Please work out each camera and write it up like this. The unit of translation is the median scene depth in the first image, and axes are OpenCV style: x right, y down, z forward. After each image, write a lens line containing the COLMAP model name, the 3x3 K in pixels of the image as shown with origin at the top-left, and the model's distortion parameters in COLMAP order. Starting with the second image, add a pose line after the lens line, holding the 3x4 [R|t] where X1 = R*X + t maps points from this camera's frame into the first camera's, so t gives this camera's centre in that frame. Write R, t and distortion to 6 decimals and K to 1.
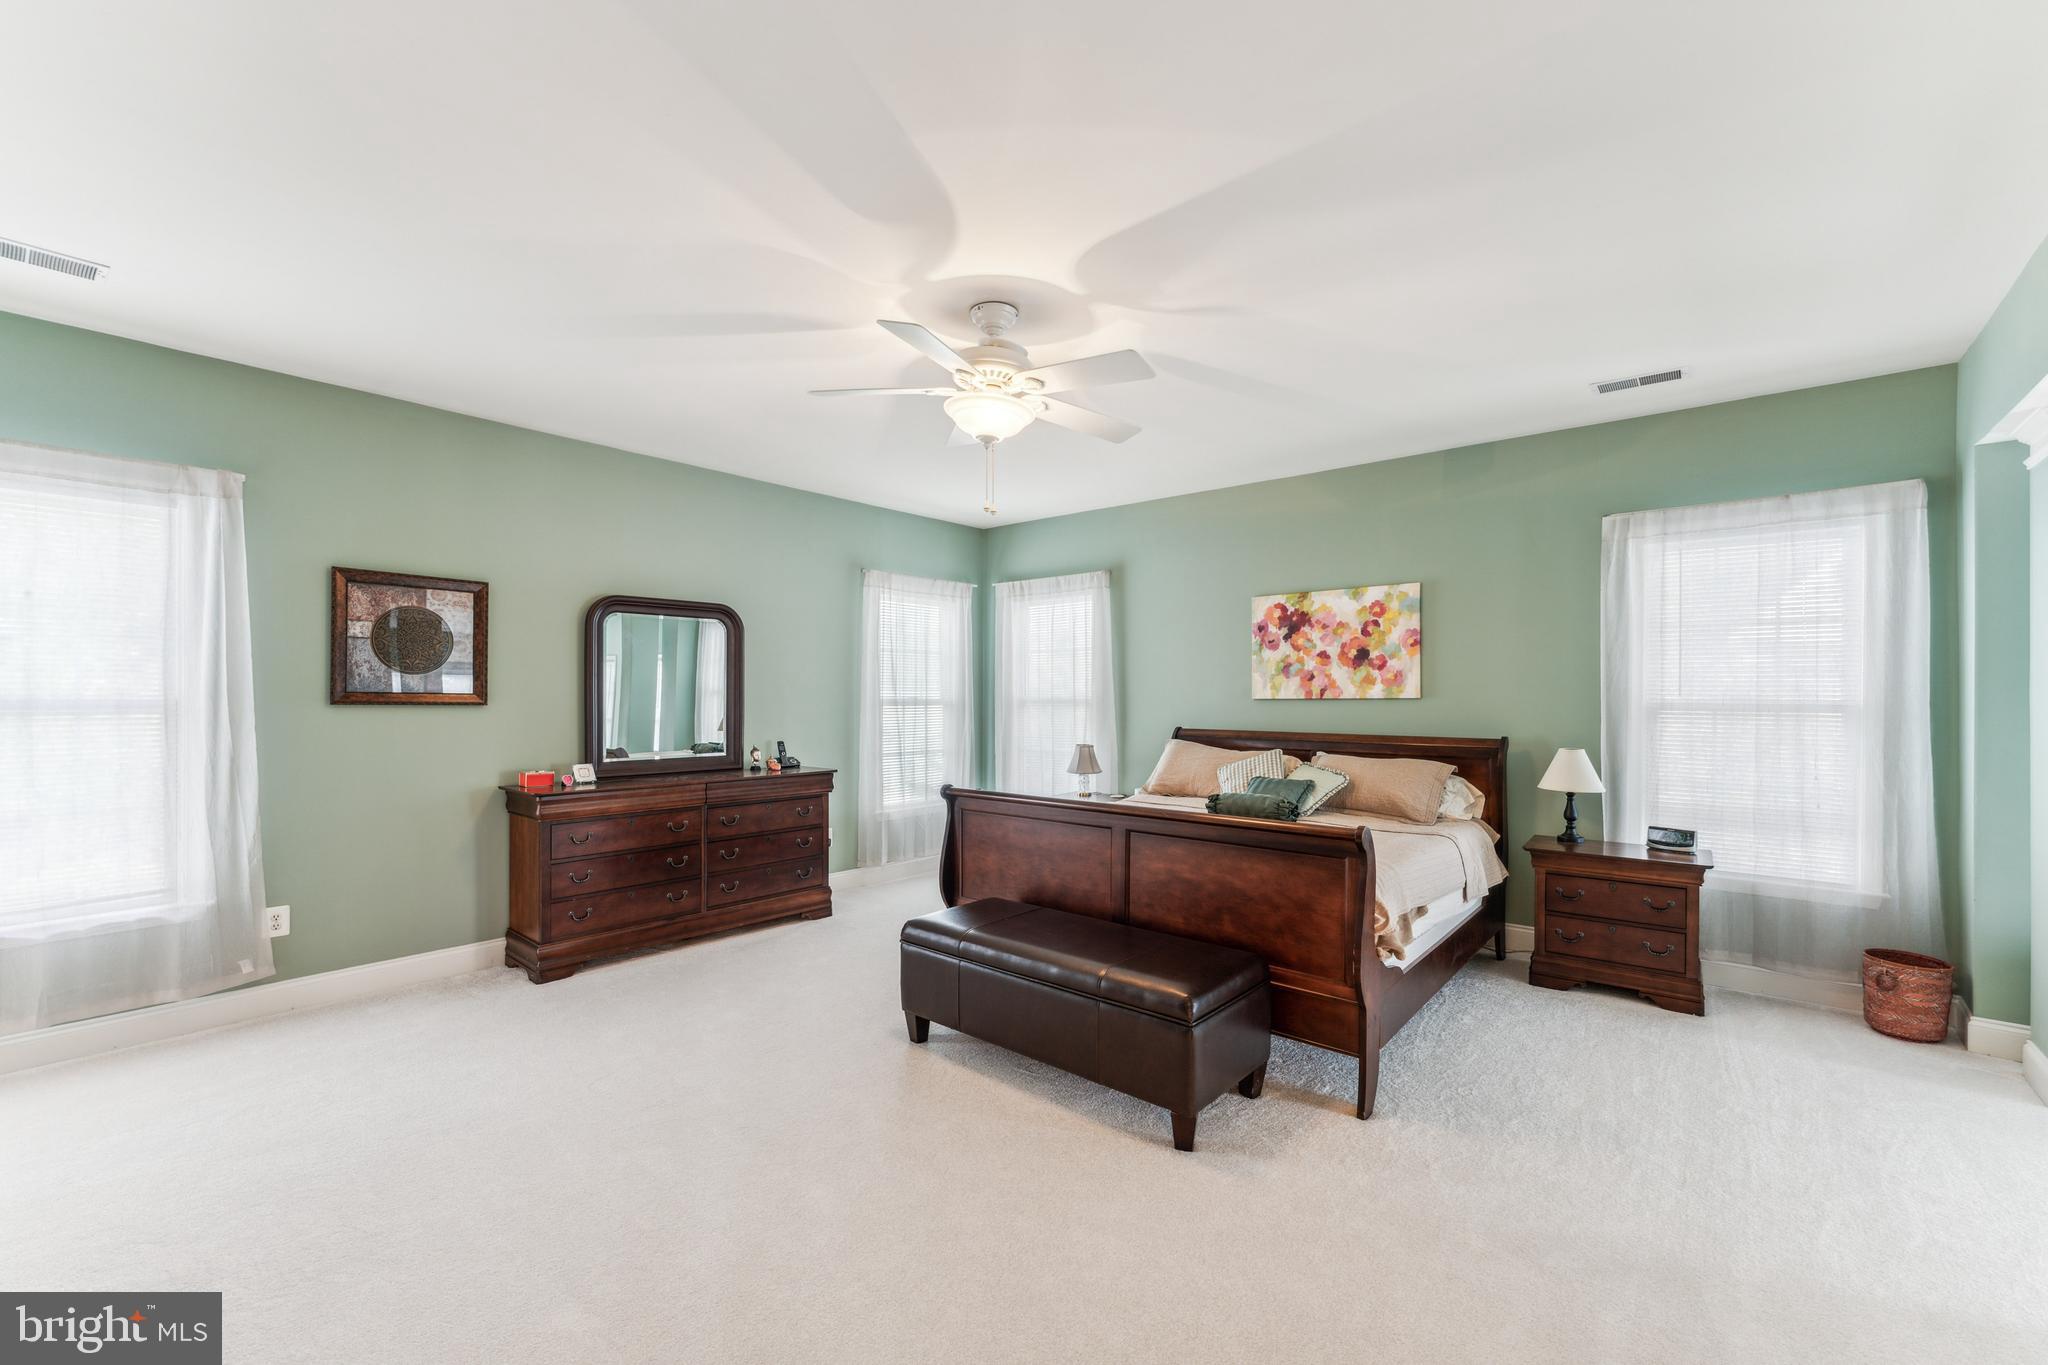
lens RADIAL K [[843.5, 0, 1022.3], [0, 843.5, 695.7], [0, 0, 1]] dist [0.000847, -0.000184]
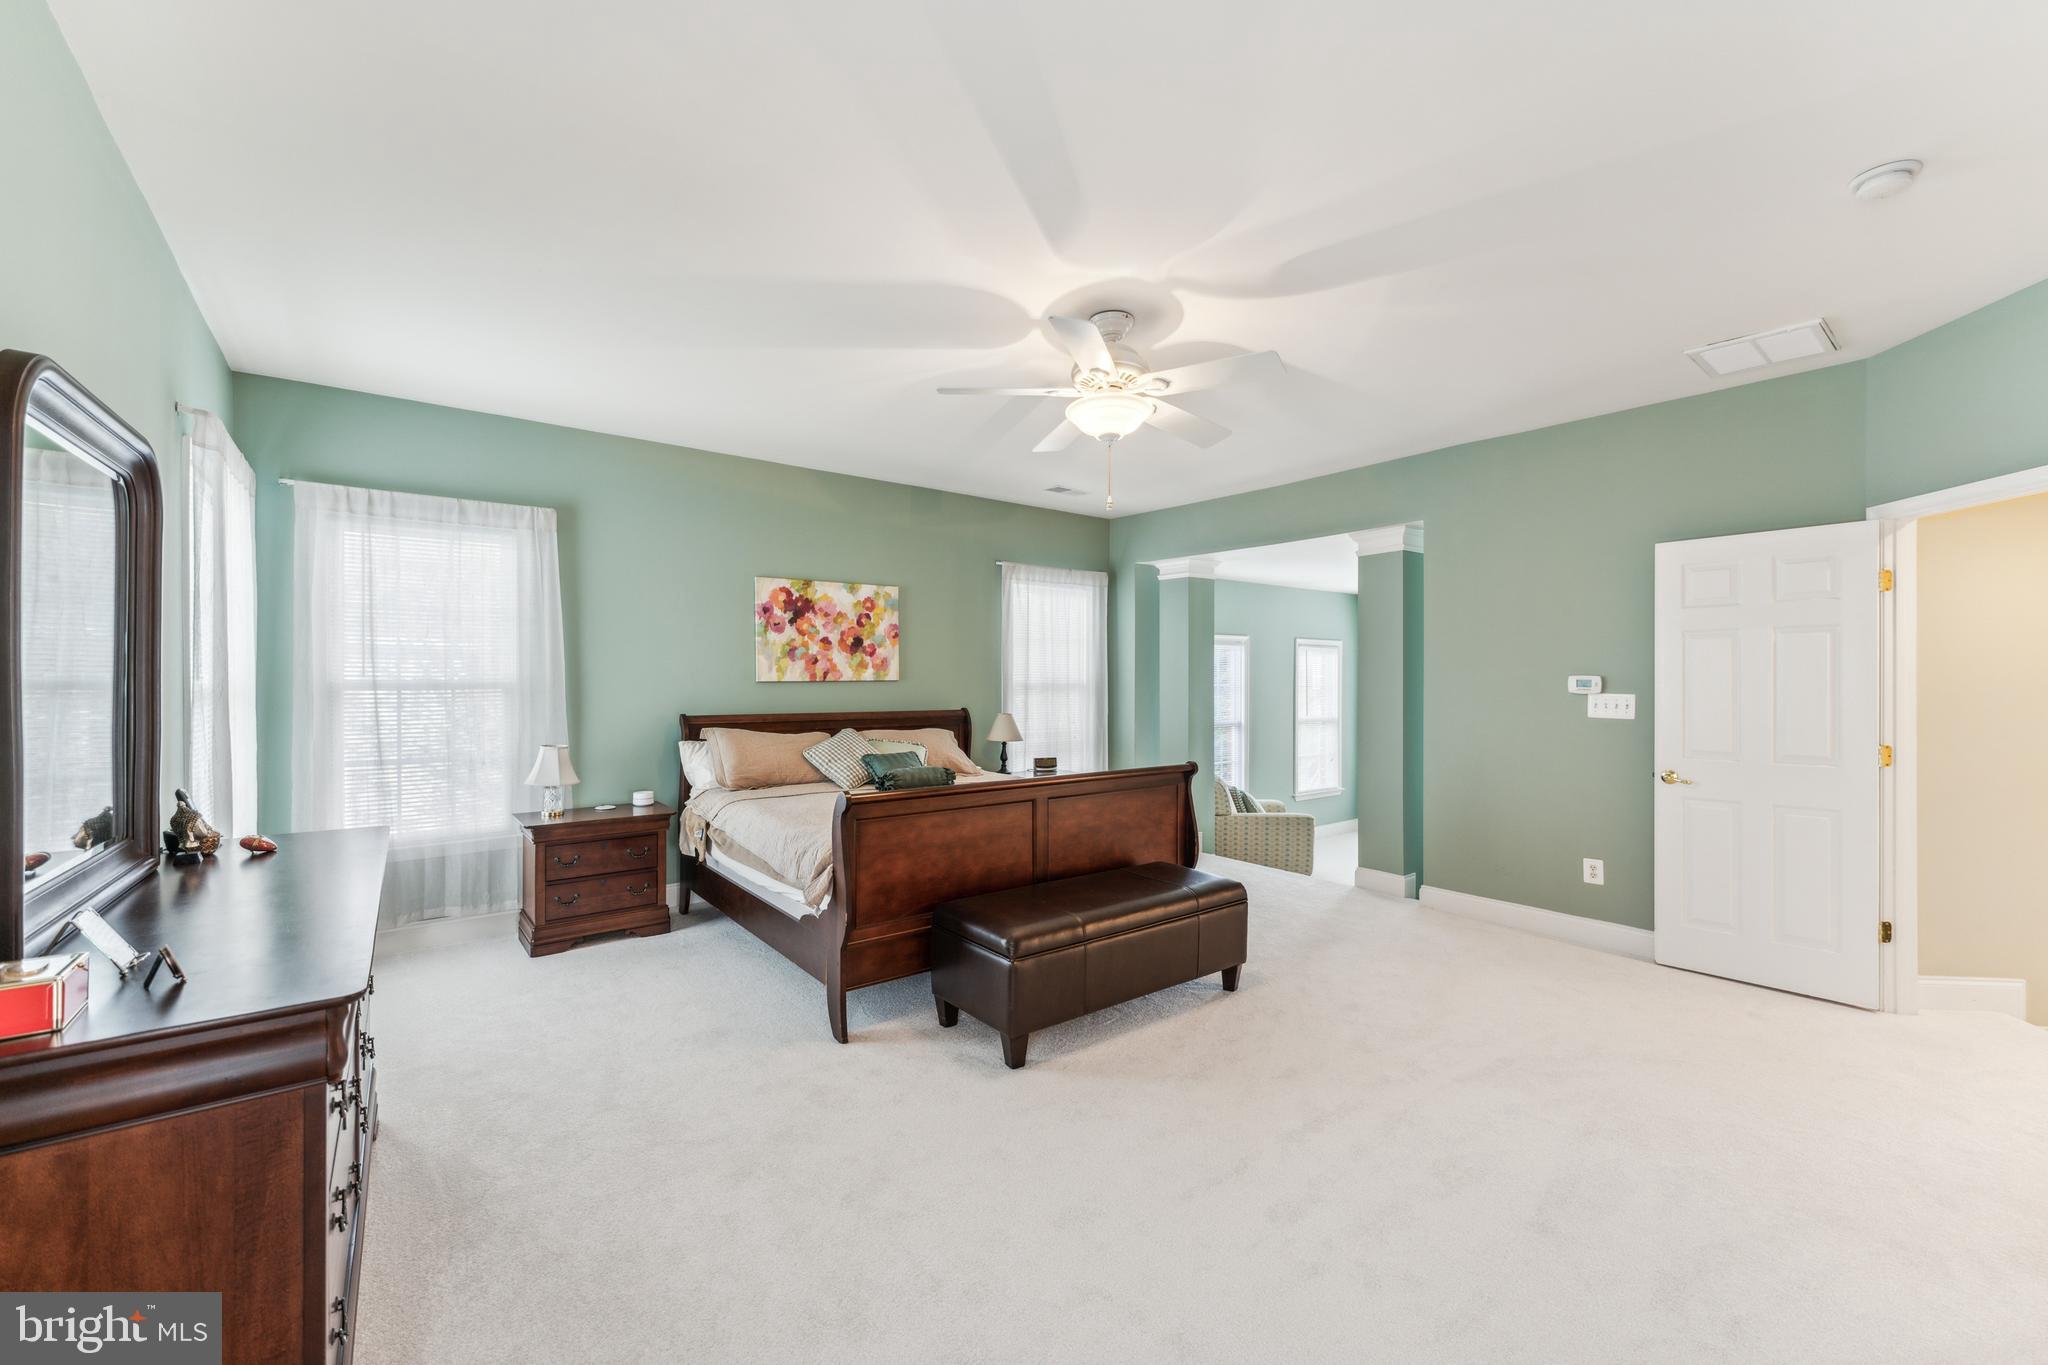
lens RADIAL K [[843.5, 0, 1017.4], [0, 843.5, 685.5], [0, 0, 1]] dist [0.000847, -0.000184]
pose [[0.196091, -0.010530, 0.980529, -0.670097], [-0.002736, 0.999933, 0.011285, -0.003664], [-0.980582, -0.004896, 0.196049, 0.551487]]
